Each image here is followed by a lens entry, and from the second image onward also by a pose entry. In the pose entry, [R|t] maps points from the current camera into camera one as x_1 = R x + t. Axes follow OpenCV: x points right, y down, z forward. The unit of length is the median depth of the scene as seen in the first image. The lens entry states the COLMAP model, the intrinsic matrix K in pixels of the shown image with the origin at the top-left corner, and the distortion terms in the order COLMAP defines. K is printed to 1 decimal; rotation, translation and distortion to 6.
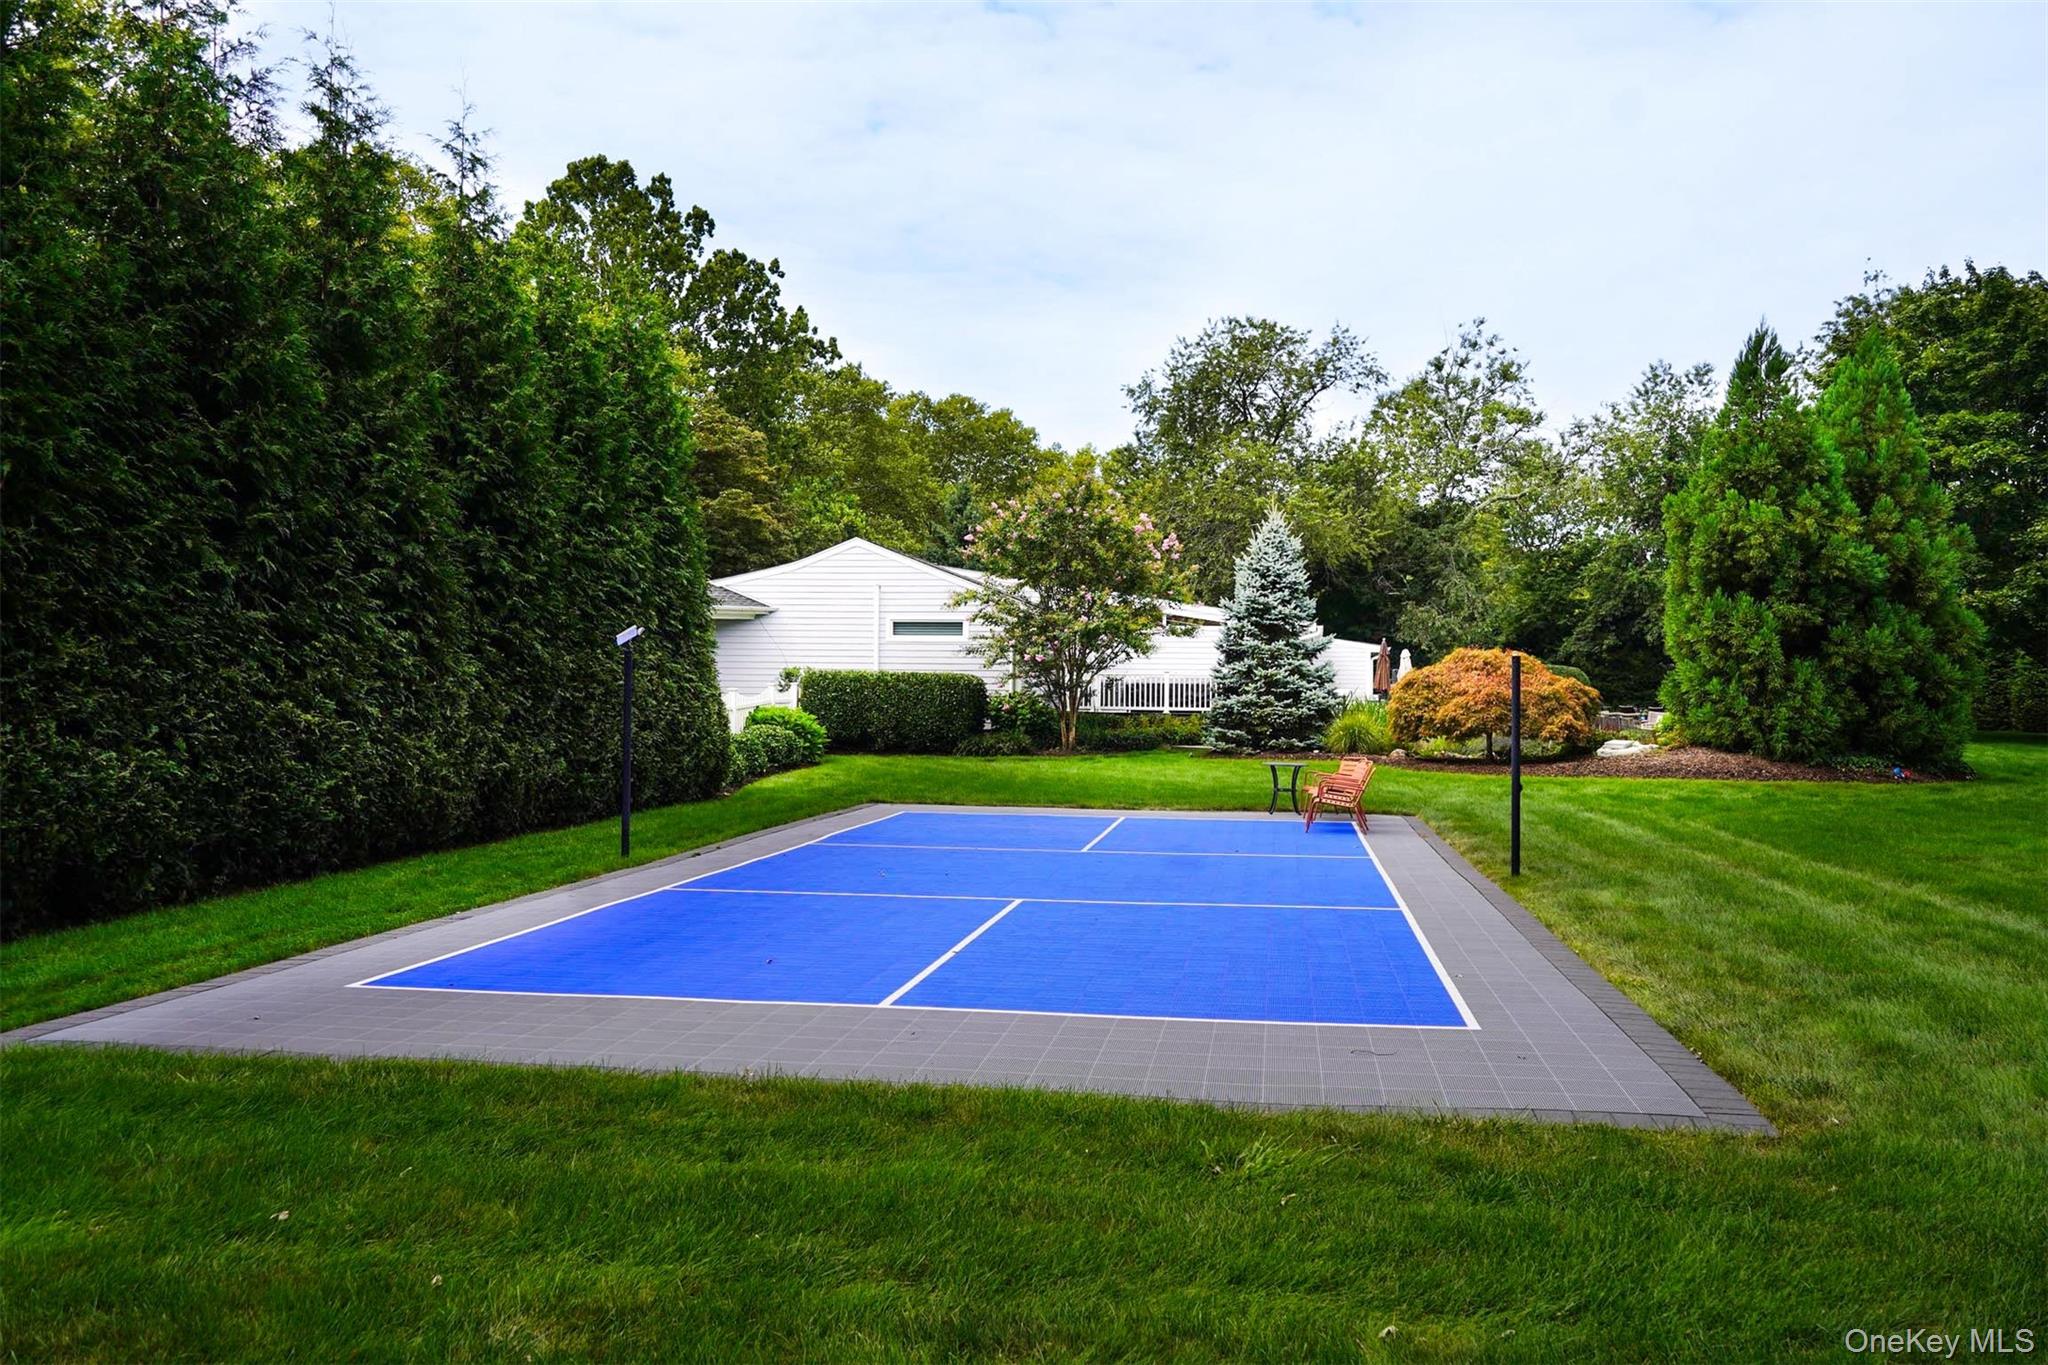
lens RADIAL K [[1645.9, 0, 1024.0], [0, 1645.9, 682.5], [0, 0, 1]] dist [0.006569, 0.010099]
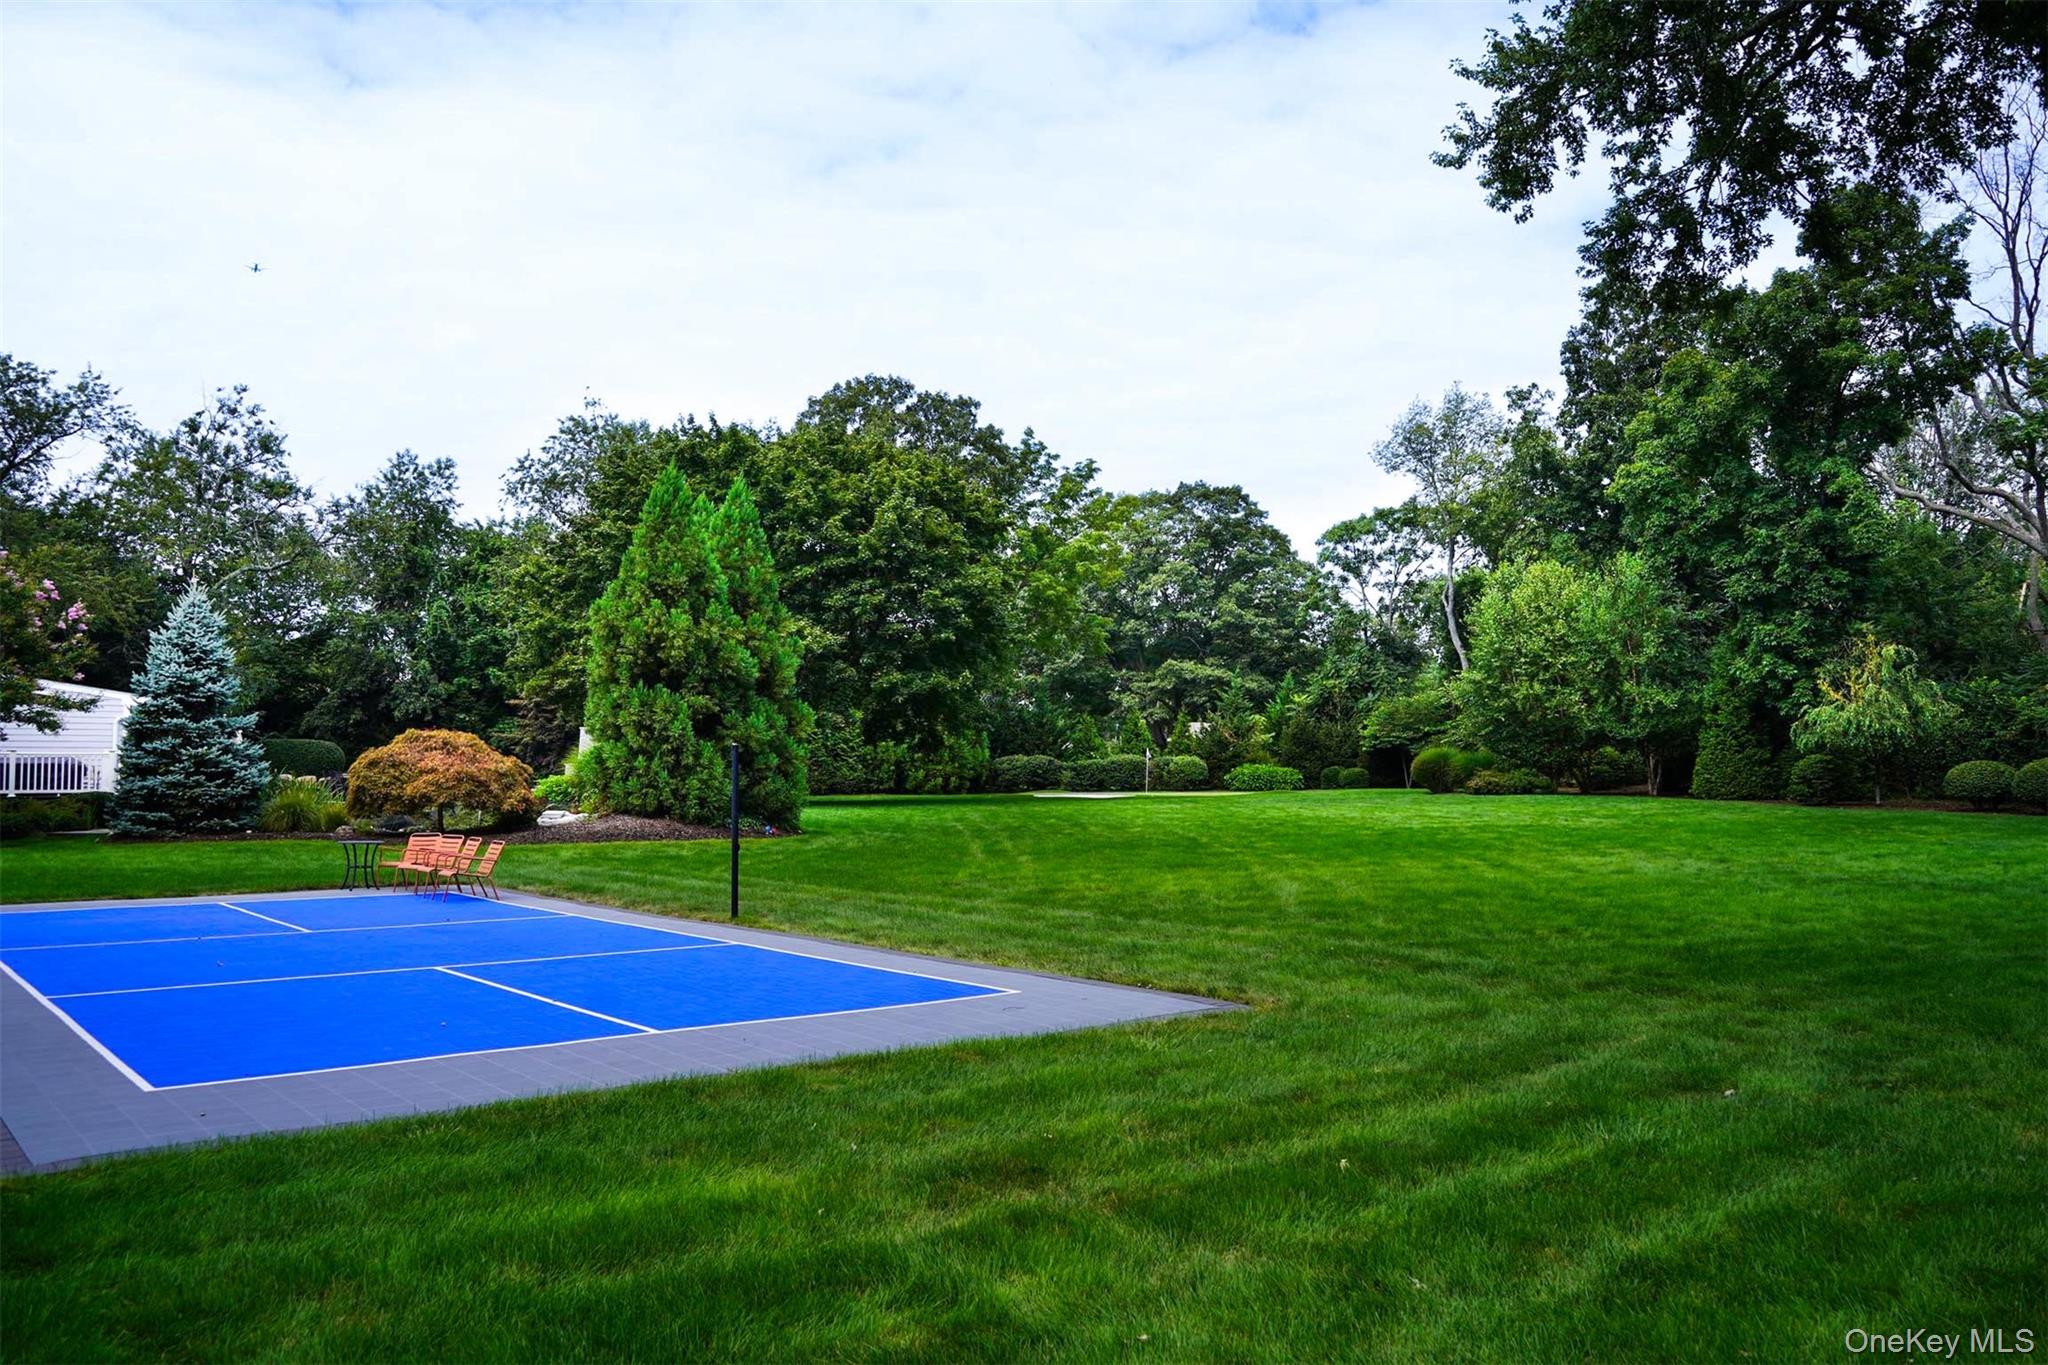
lens RADIAL K [[1645.9, 0, 1024.0], [0, 1645.9, 682.5], [0, 0, 1]] dist [0.006569, 0.010099]
pose [[0.697925, 0.026728, 0.715672, -0.232835], [0.004171, 0.999135, -0.041382, -0.005166], [-0.716159, 0.031866, 0.697209, -0.029277]]
